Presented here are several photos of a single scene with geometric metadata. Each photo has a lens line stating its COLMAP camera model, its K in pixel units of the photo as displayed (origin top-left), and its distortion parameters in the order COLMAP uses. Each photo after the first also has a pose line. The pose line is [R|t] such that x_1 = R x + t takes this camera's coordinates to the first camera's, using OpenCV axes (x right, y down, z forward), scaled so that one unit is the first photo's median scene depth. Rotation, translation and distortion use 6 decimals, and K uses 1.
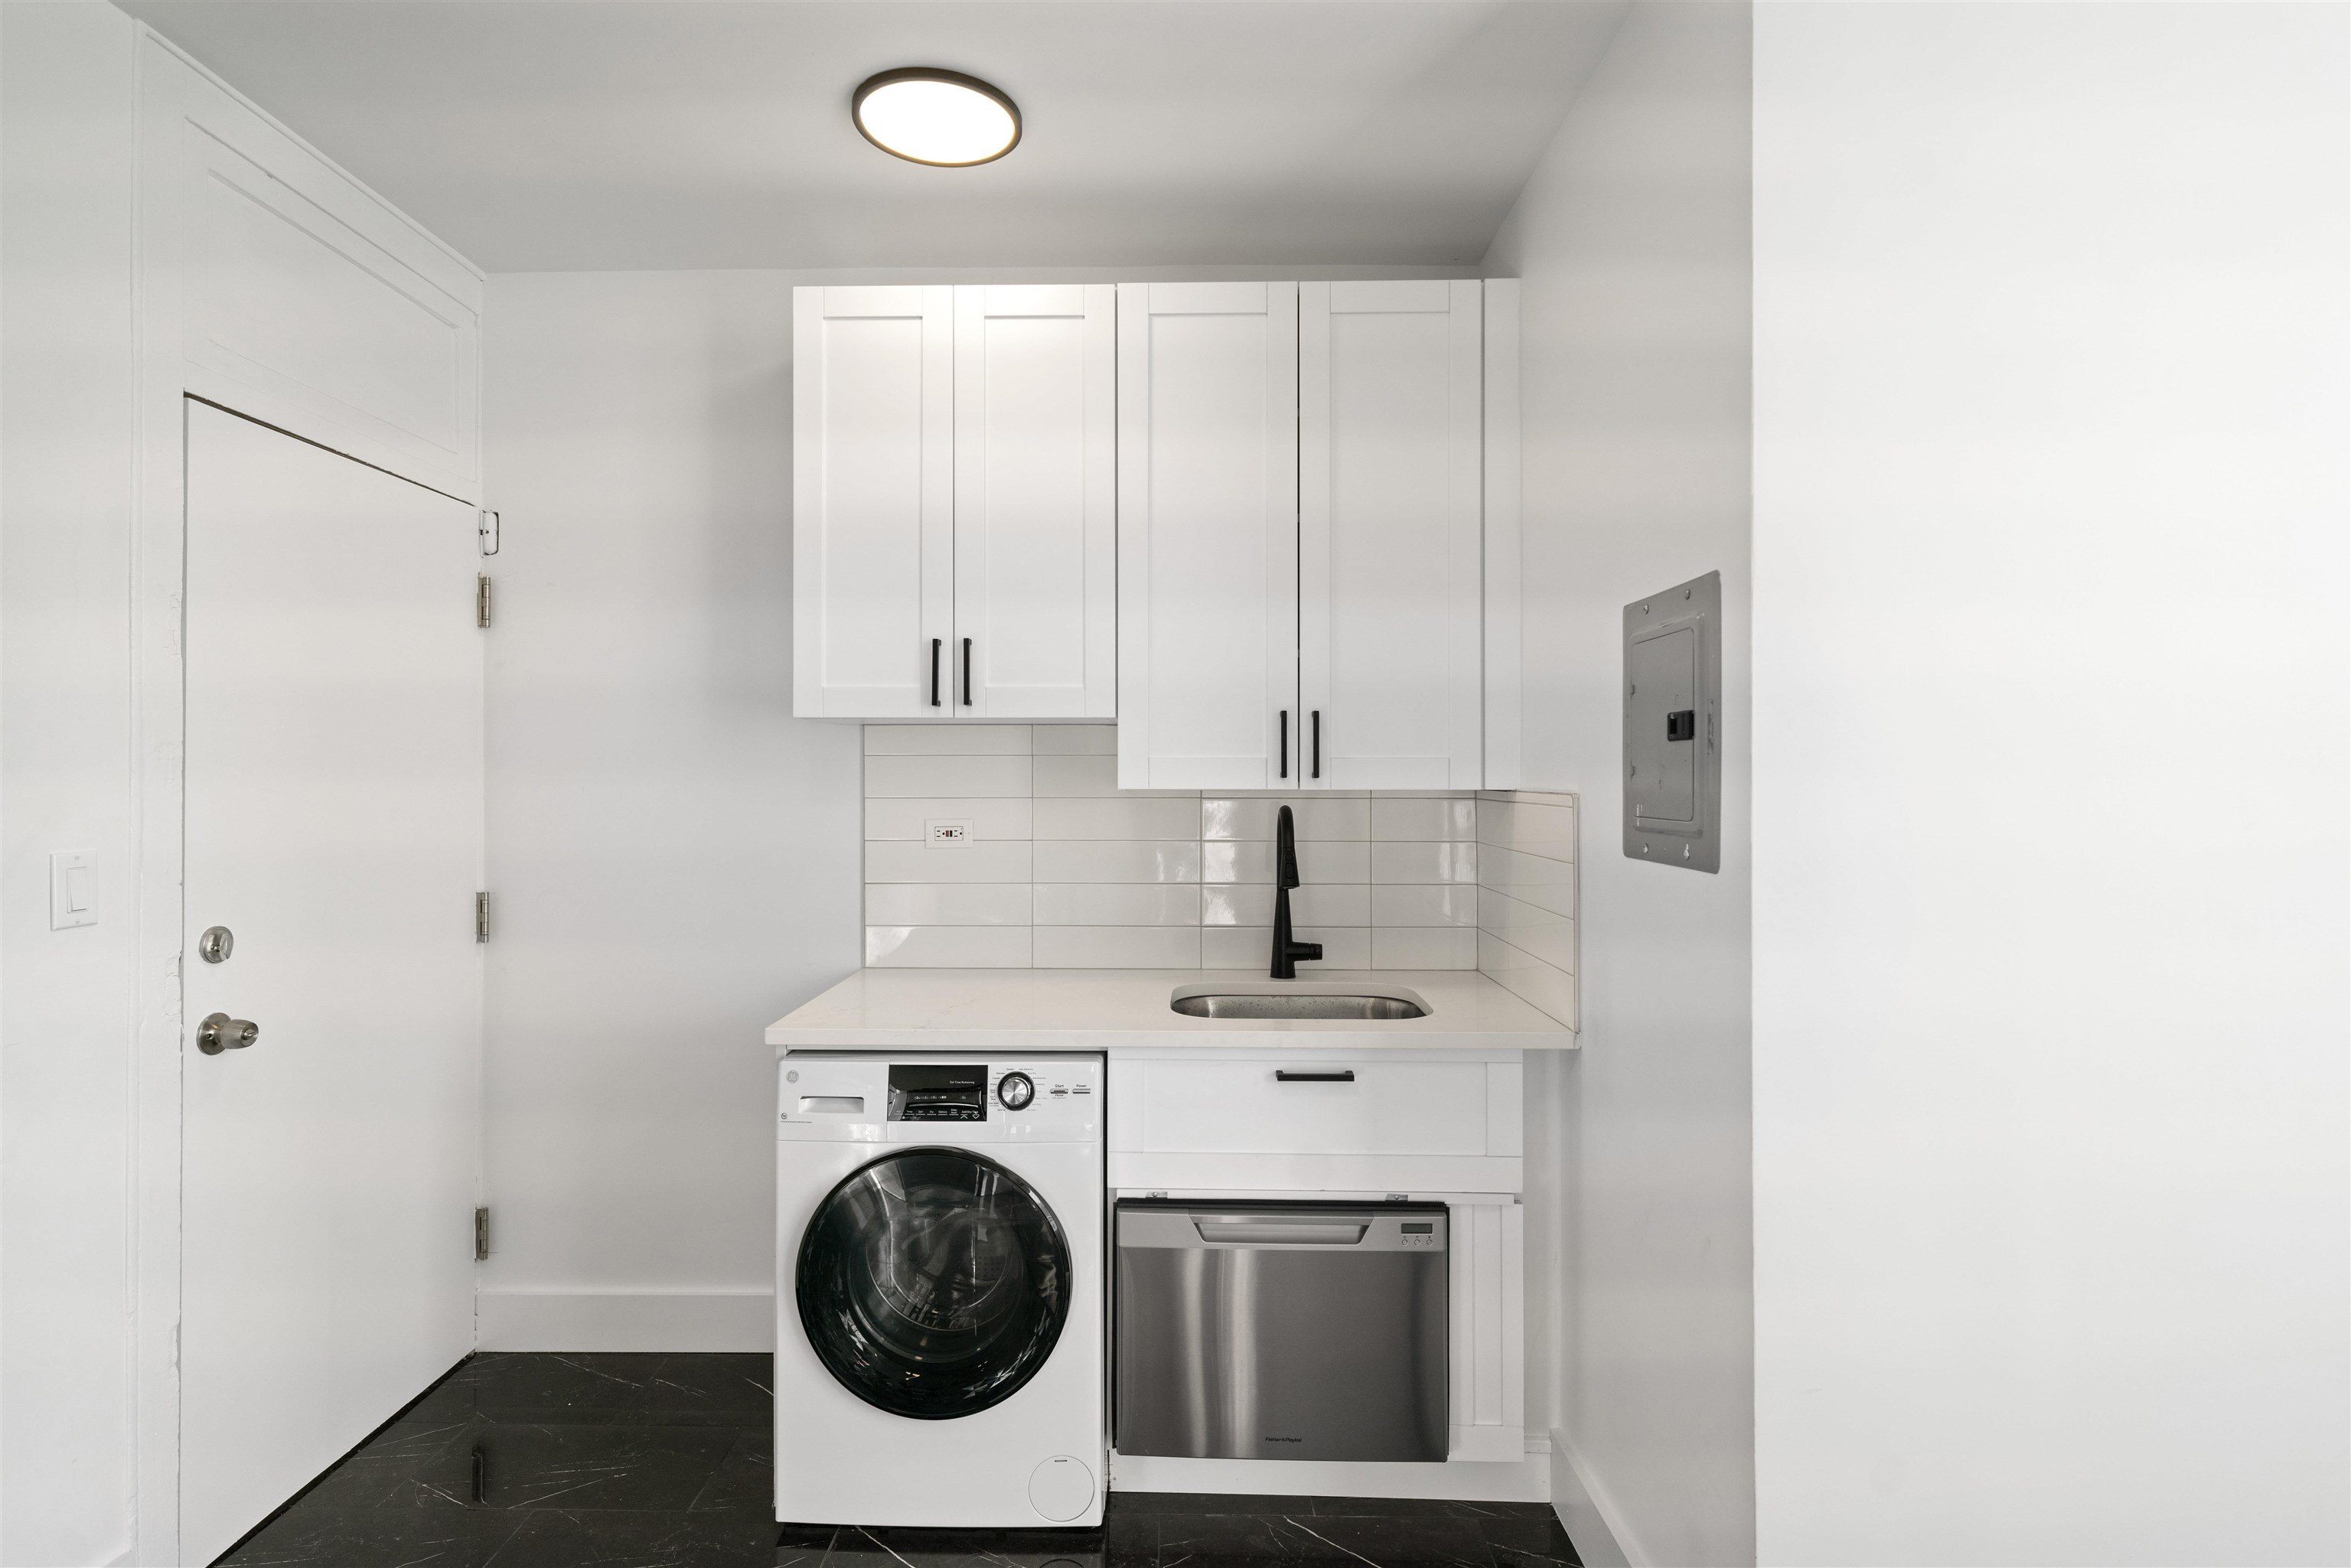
lens RADIAL K [[1168.5, 0, 1171.7], [0, 1168.5, 777.1], [0, 0, 1]] dist [0.004428, 0.000245]
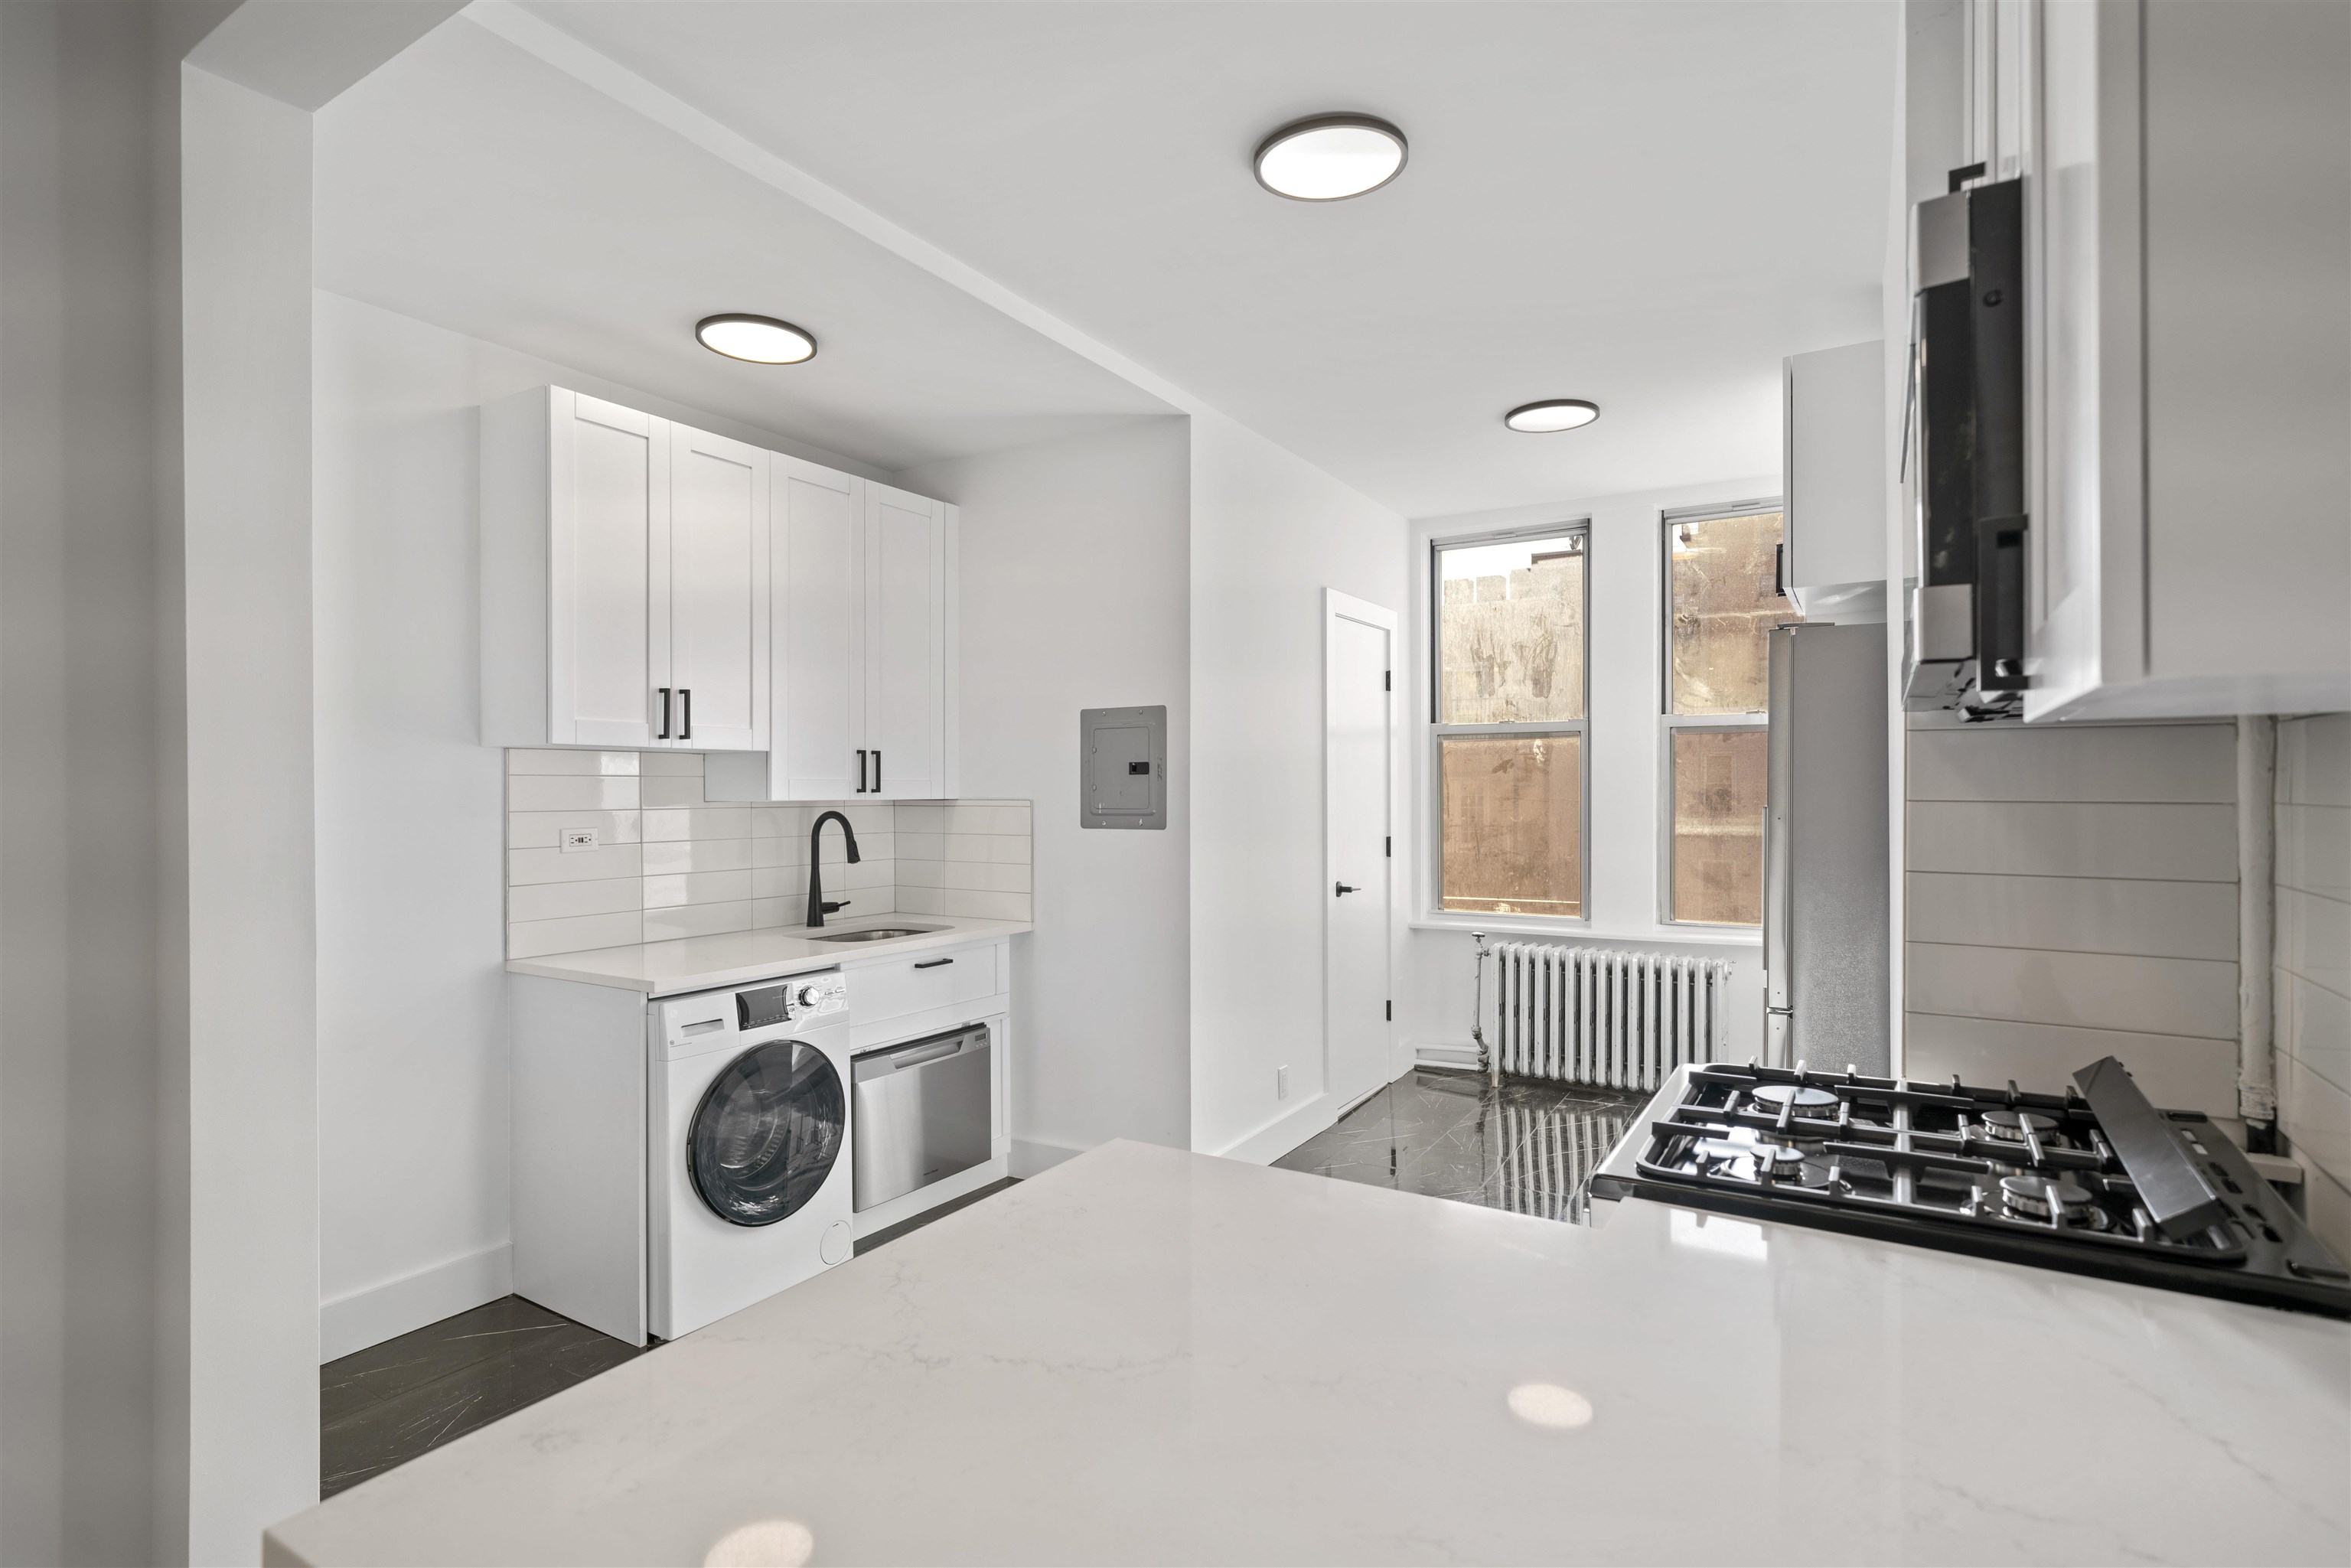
lens RADIAL K [[1168.5, 0, 1173.2], [0, 1168.5, 808.1], [0, 0, 1]] dist [0.004428, 0.000245]
pose [[0.509430, -0.017623, 0.860332, -1.190469], [0.005618, 0.999837, 0.017154, -0.002767], [-0.860494, -0.003905, 0.509446, -0.190719]]
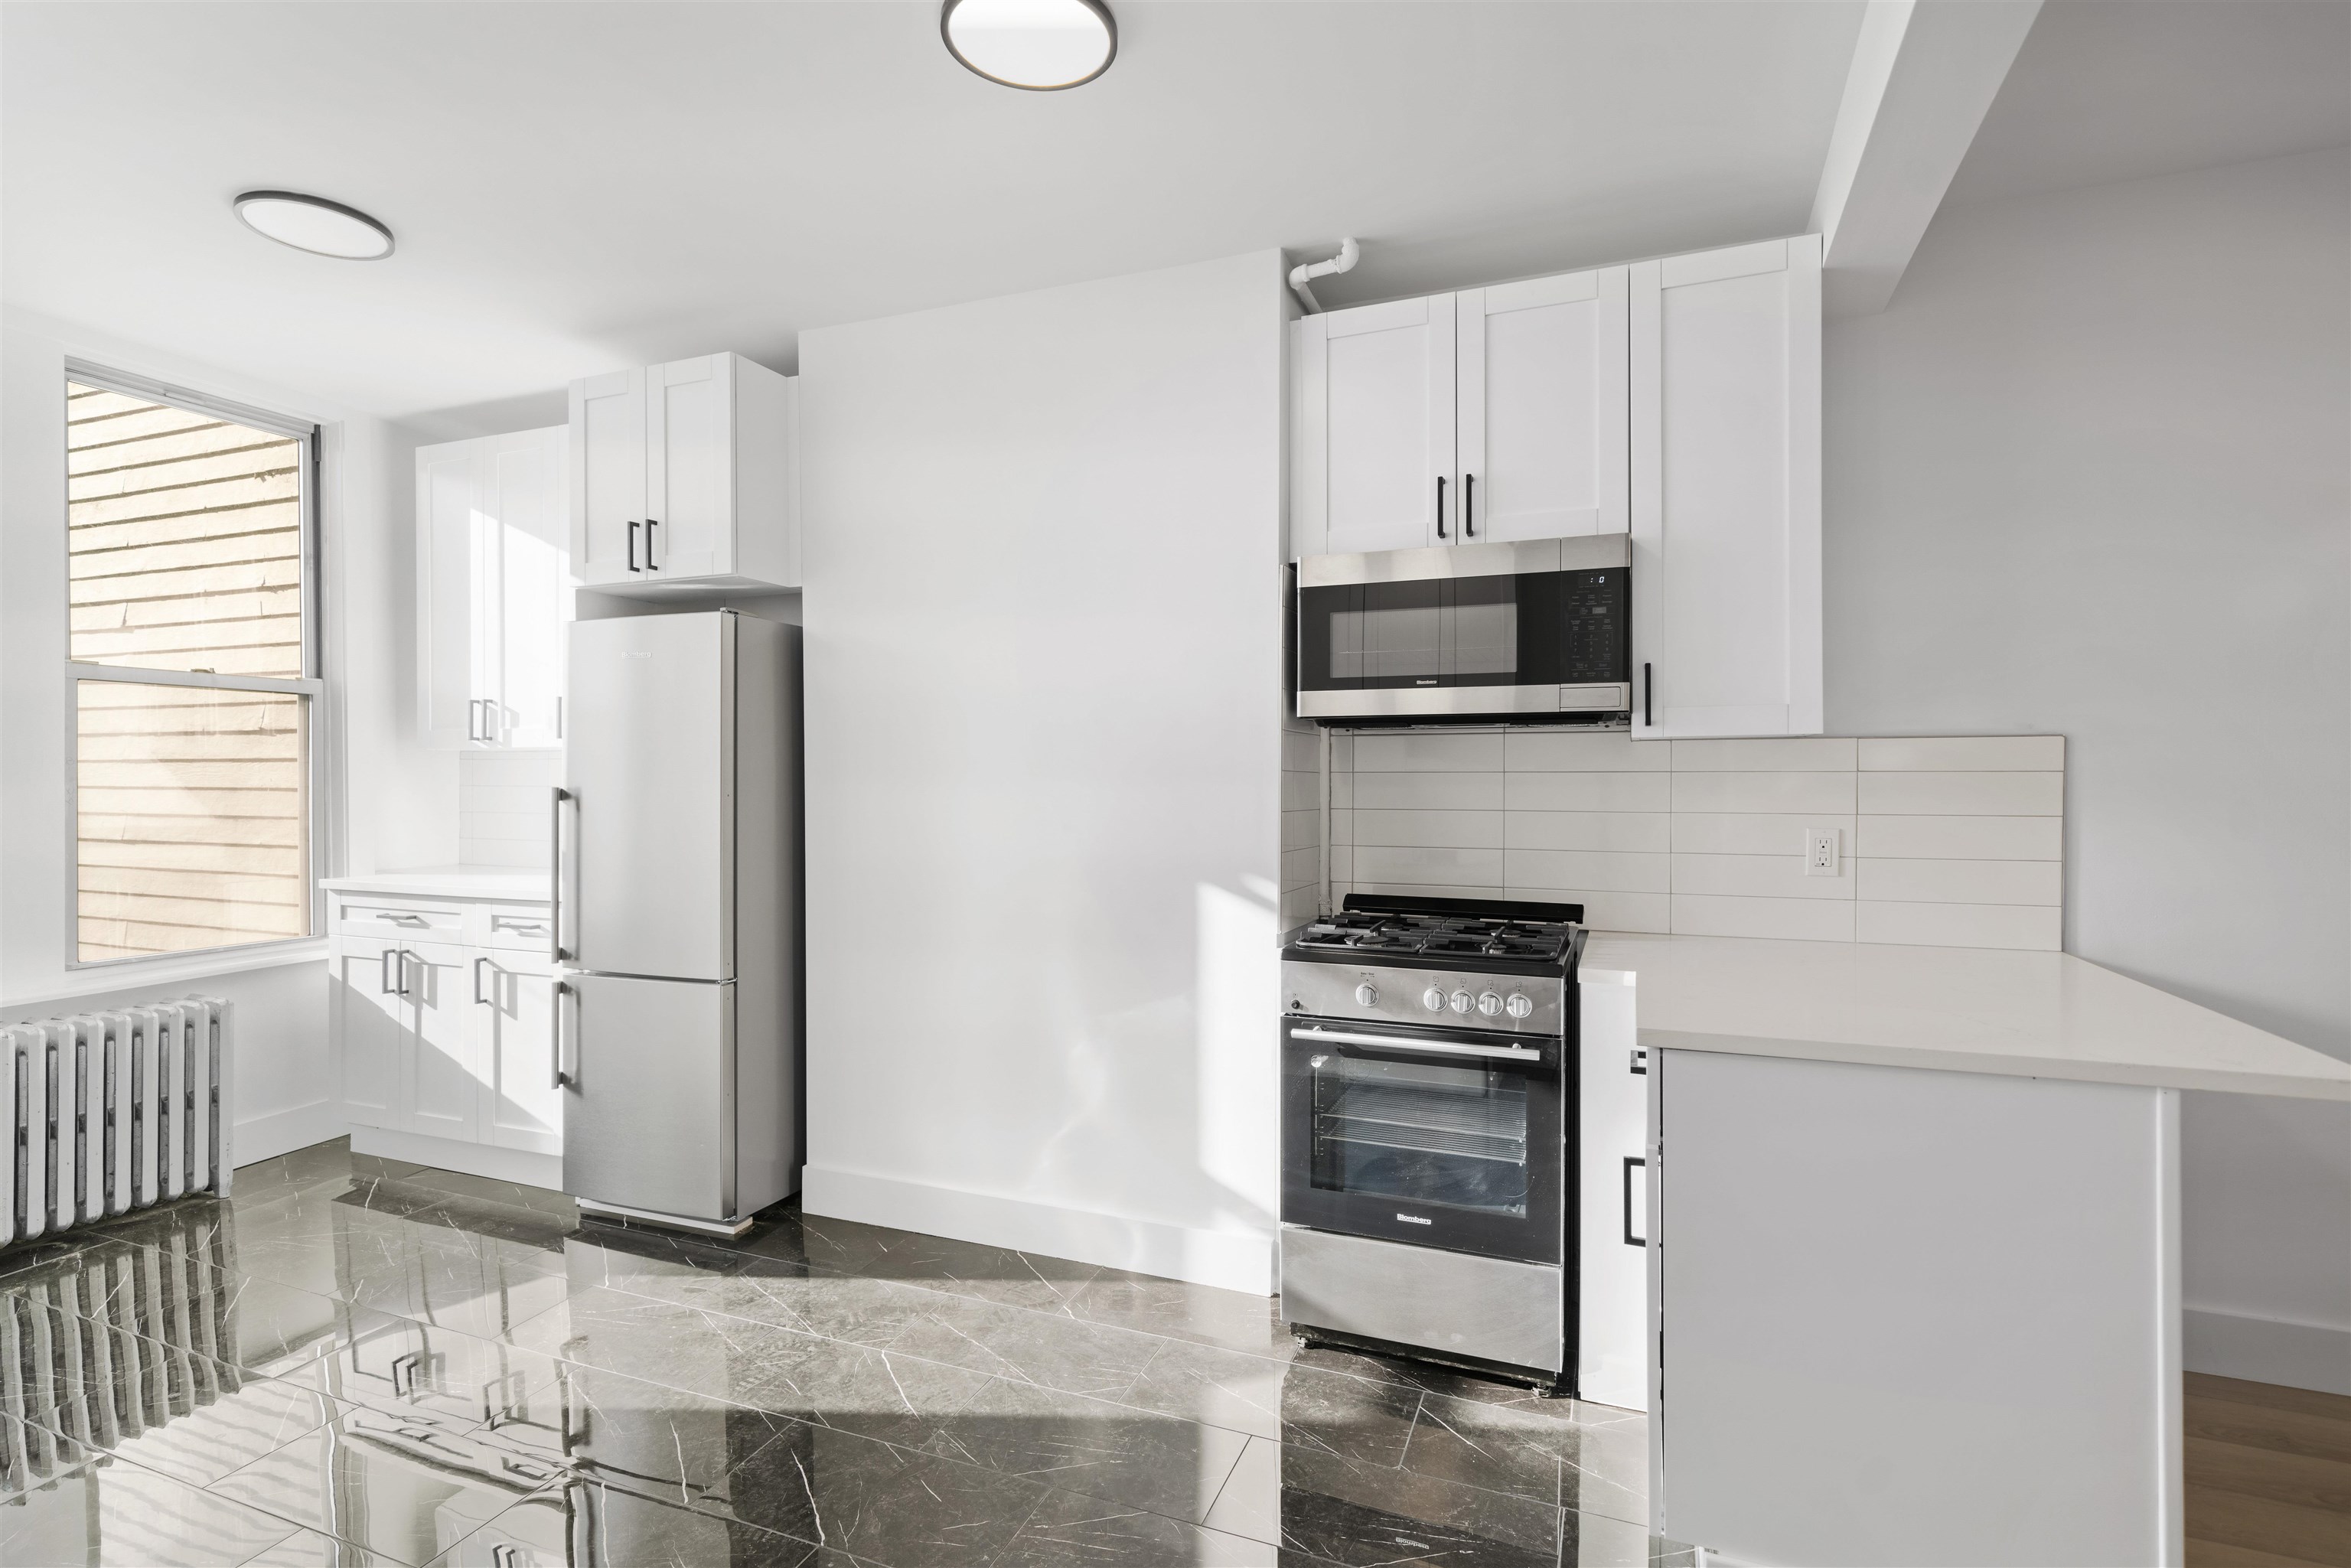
lens RADIAL K [[1168.5, 0, 1150.4], [0, 1168.5, 791.3], [0, 0, 1]] dist [0.004428, 0.000245]
pose [[-0.929036, -0.003436, 0.369974, -0.617030], [0.001797, 0.999903, 0.013799, 0.013808], [-0.369985, 0.013484, -0.928940, 1.113071]]
